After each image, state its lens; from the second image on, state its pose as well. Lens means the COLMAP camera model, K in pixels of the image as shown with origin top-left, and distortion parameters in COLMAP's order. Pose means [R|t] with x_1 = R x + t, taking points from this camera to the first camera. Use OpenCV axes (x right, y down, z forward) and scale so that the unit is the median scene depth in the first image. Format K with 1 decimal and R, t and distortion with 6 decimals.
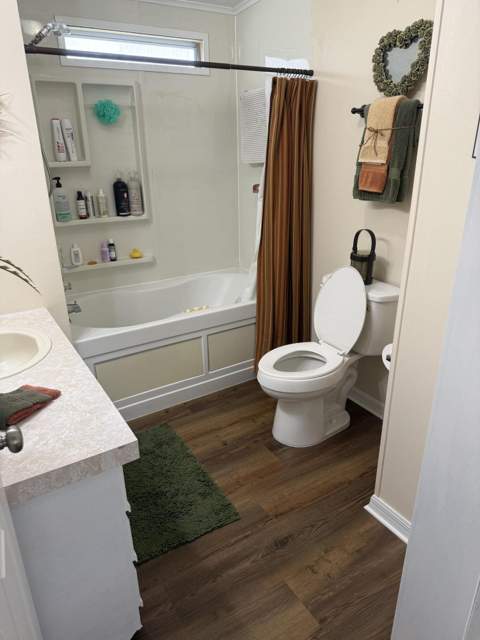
lens RADIAL K [[447.6, 0, 240.0], [0, 447.6, 320.0], [0, 0, 1]] dist [0.033991, -0.044121]
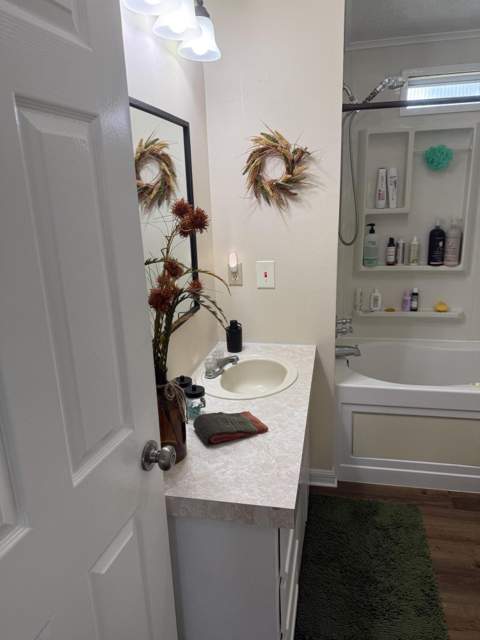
lens RADIAL K [[447.6, 0, 240.0], [0, 447.6, 320.0], [0, 0, 1]] dist [0.033991, -0.044121]
pose [[0.720856, 0.169452, -0.672051, 0.099440], [-0.228857, 0.973460, -0.000027, -0.033542], [0.654210, 0.153823, 0.740505, 0.076774]]
